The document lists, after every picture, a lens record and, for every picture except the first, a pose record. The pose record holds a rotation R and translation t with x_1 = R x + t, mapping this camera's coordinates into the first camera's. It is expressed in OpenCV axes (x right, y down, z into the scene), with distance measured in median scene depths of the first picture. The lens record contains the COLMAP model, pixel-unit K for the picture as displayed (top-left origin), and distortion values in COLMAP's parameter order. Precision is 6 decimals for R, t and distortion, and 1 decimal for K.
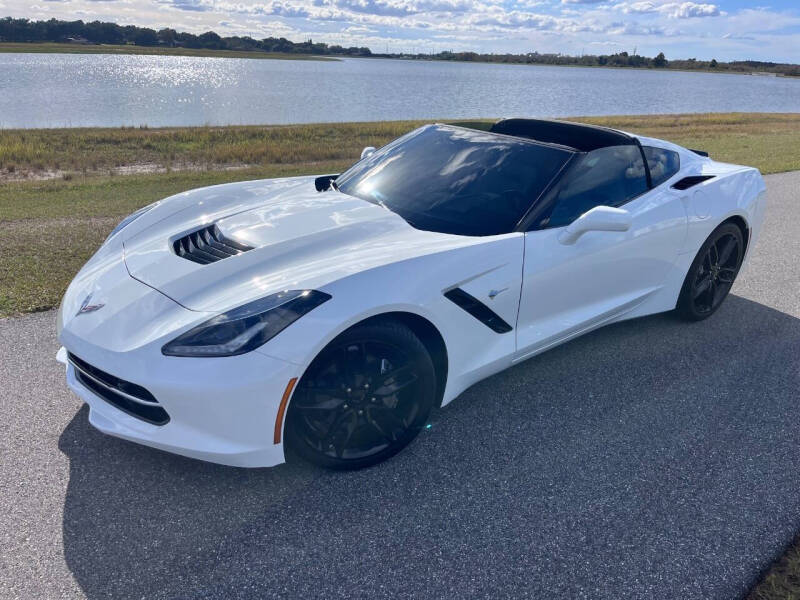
lens RADIAL K [[618.3, 0, 404.8], [0, 618.3, 294.8], [0, 0, 1]] dist [0.052417, -0.074010]
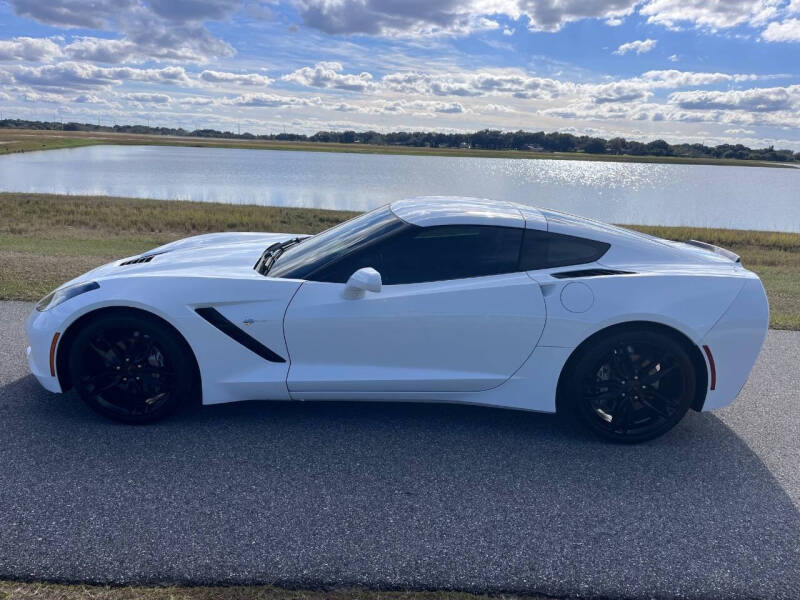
lens RADIAL K [[618.3, 0, 396.5], [0, 618.3, 298.0], [0, 0, 1]] dist [0.052417, -0.074010]
pose [[0.778733, 0.142554, -0.610944, 0.954777], [-0.233112, 0.969867, -0.070830, -0.024029], [0.582438, 0.197576, 0.788499, 0.174976]]
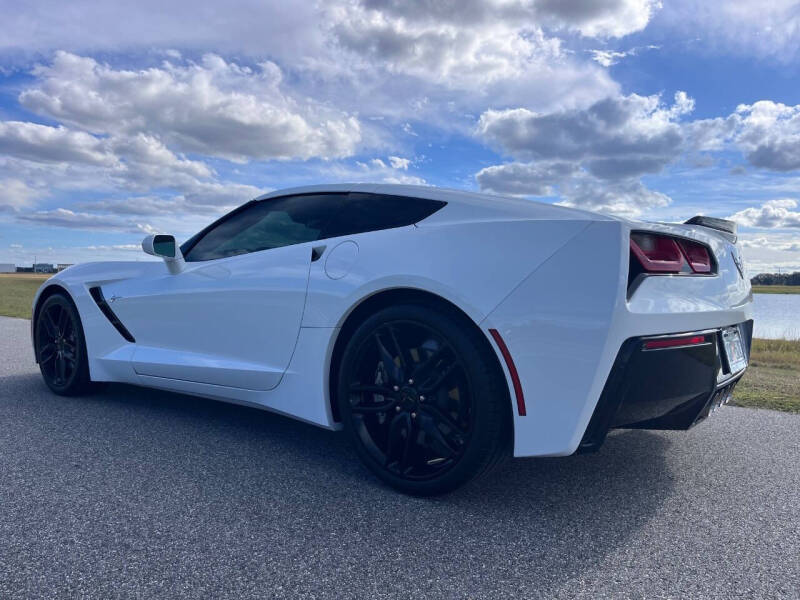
lens RADIAL K [[618.3, 0, 406.6], [0, 618.3, 303.7], [0, 0, 1]] dist [0.052417, -0.074010]
pose [[0.227767, -0.004524, -0.973705, 1.307383], [-0.356231, 0.930278, -0.087651, -0.081391], [0.906213, 0.366828, 0.210275, 1.105545]]
